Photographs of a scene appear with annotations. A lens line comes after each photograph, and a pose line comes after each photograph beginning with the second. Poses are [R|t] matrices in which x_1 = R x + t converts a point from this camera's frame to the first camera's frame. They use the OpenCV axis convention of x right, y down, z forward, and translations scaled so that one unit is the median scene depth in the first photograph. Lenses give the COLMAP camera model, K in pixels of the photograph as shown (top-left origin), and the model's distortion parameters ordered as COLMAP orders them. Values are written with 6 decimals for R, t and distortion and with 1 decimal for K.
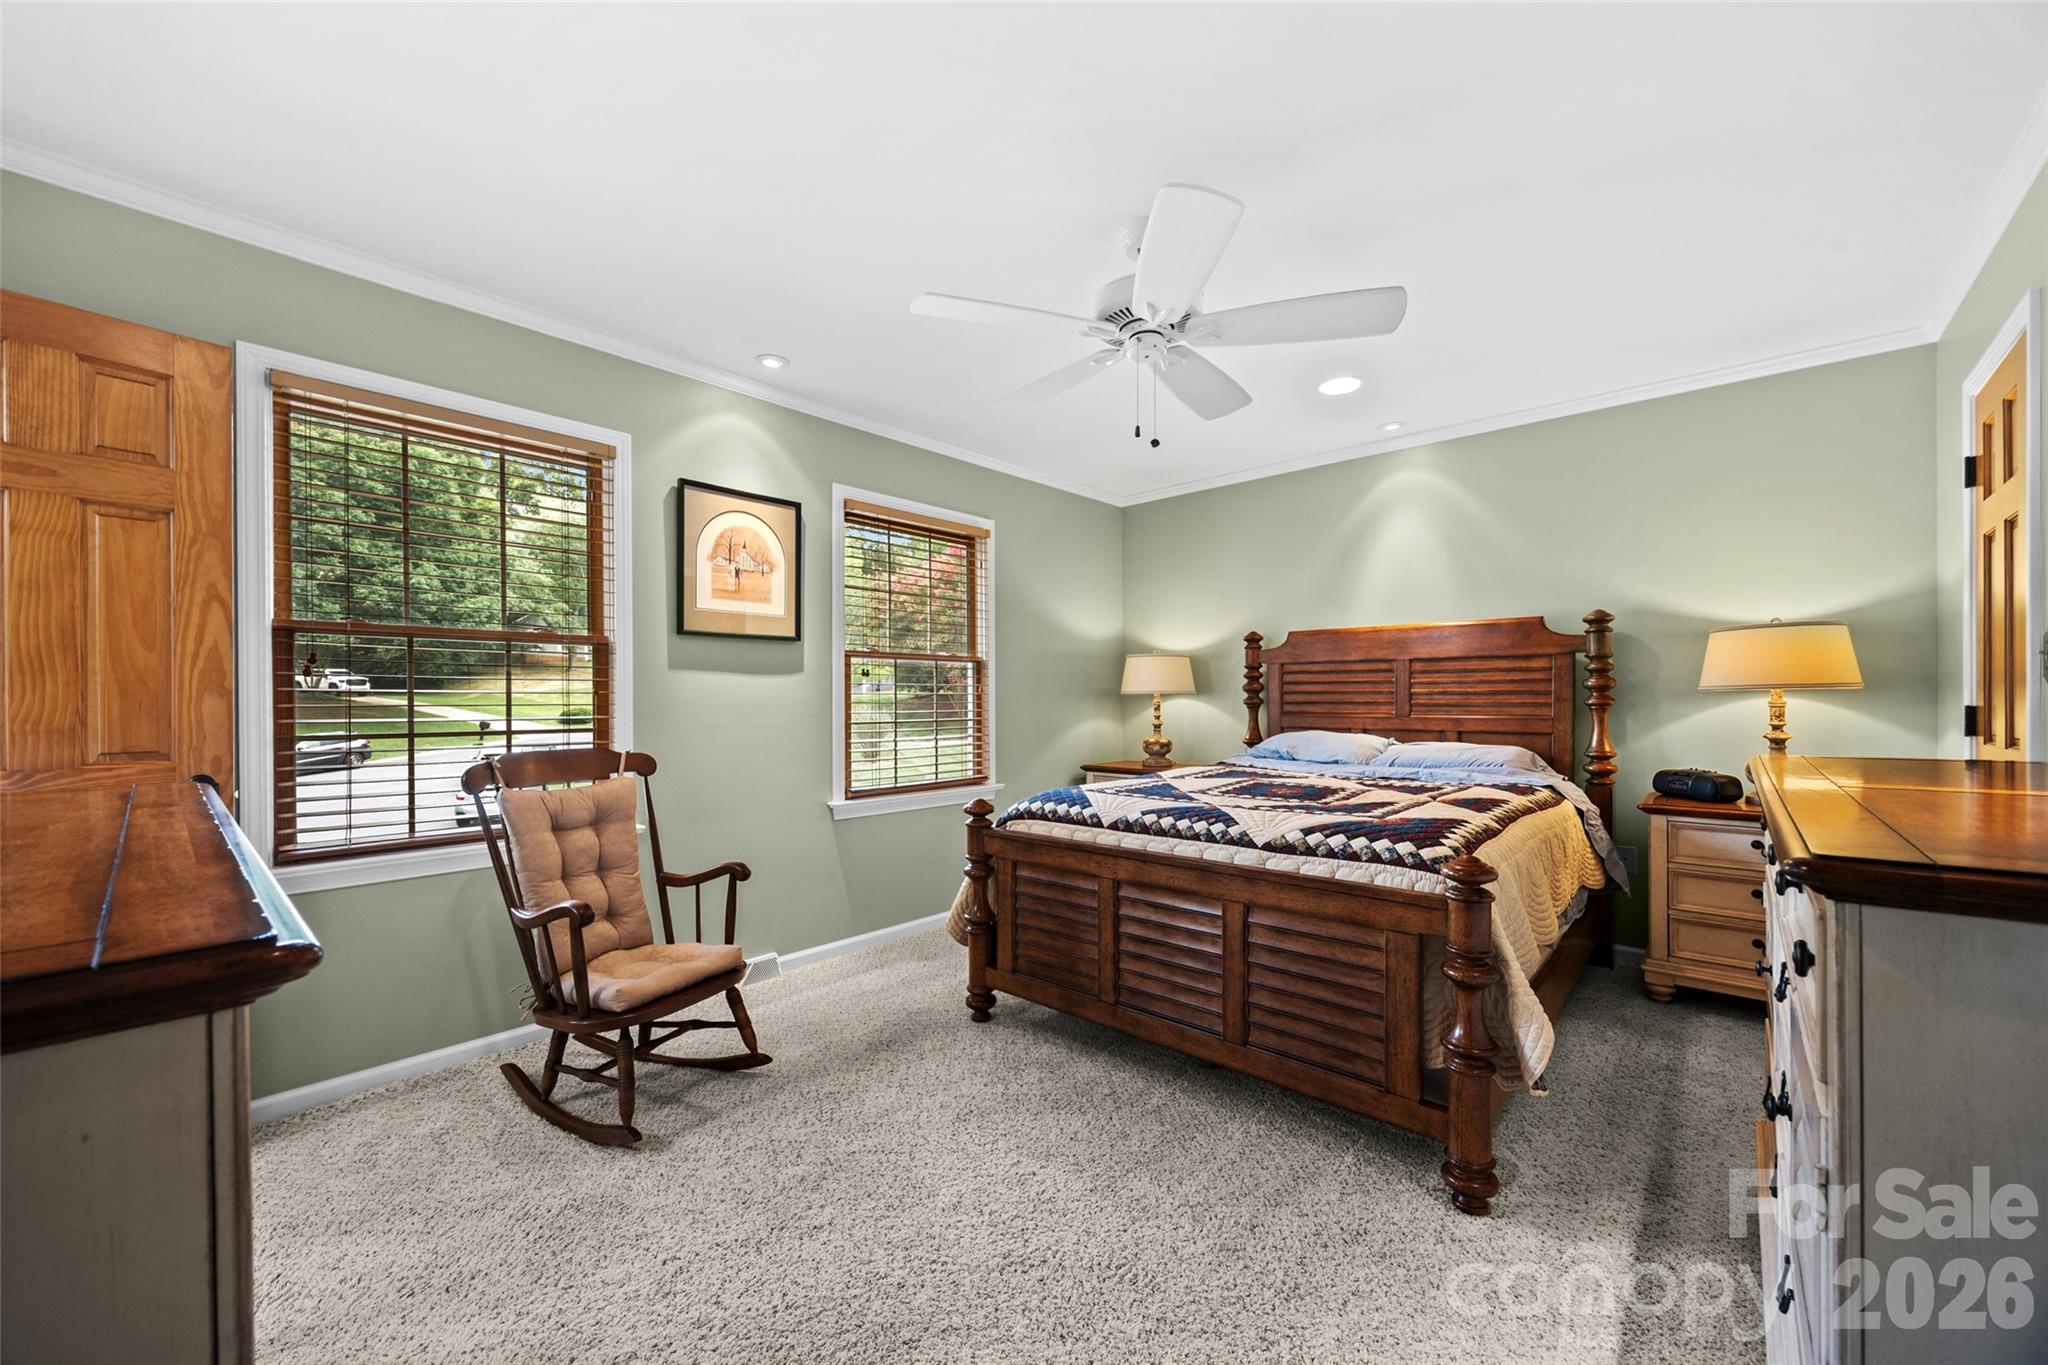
lens RADIAL K [[786.9, 0, 1020.8], [0, 786.9, 697.5], [0, 0, 1]] dist [-0.000780, -0.000290]
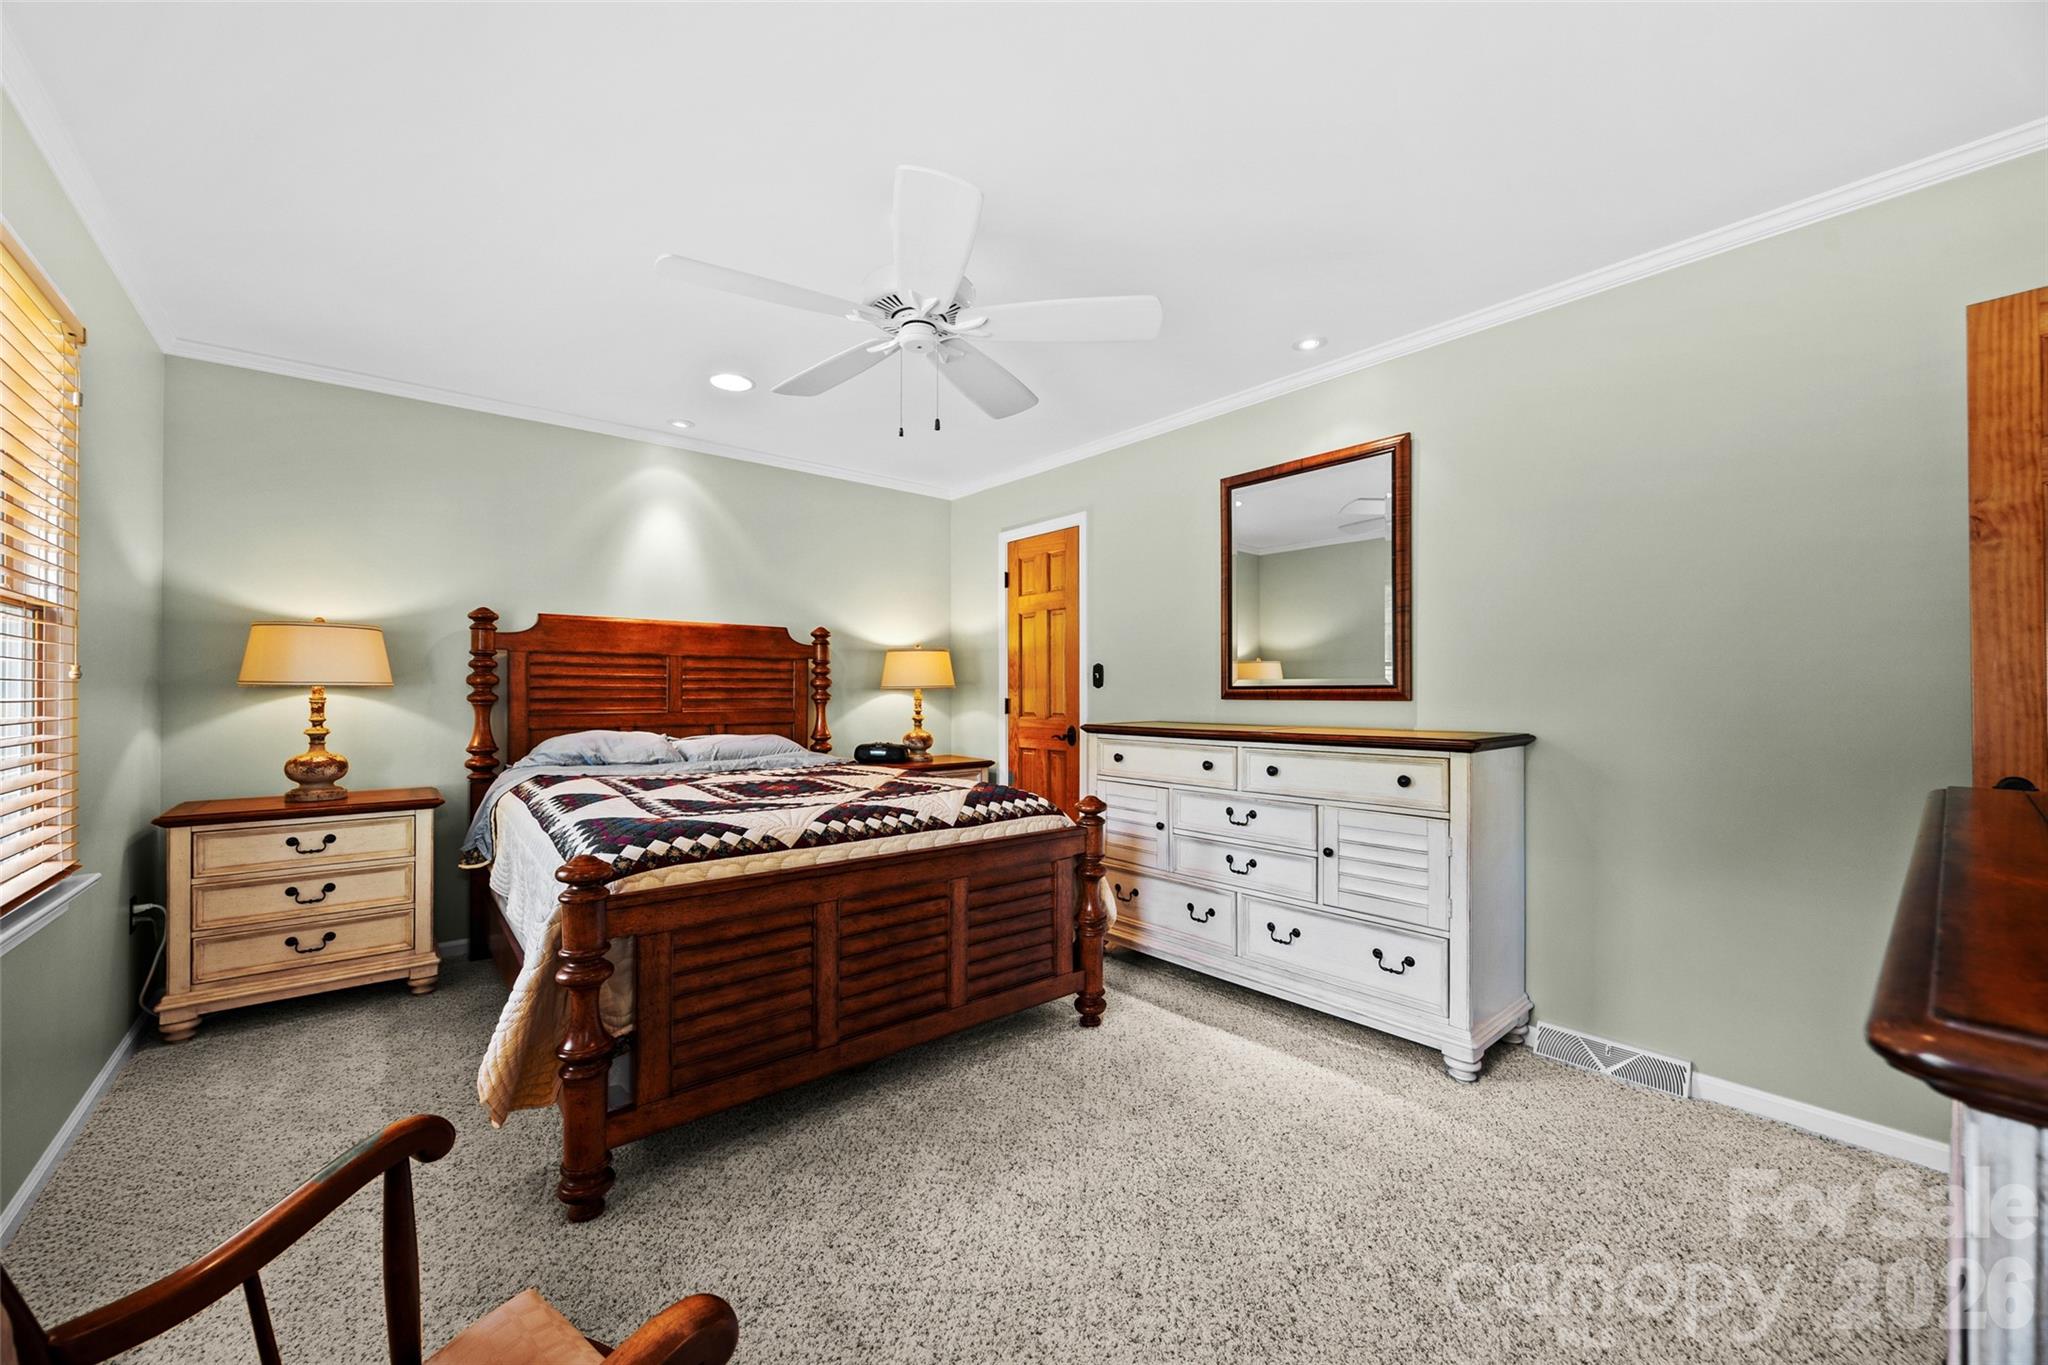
lens RADIAL K [[786.9, 0, 1023.4], [0, 786.9, 691.3], [0, 0, 1]] dist [-0.000780, -0.000290]
pose [[0.144724, 0.006424, 0.989451, -0.453153], [-0.000941, 0.999979, -0.006354, 0.003099], [-0.989472, -0.000011, 0.144727, 0.422464]]
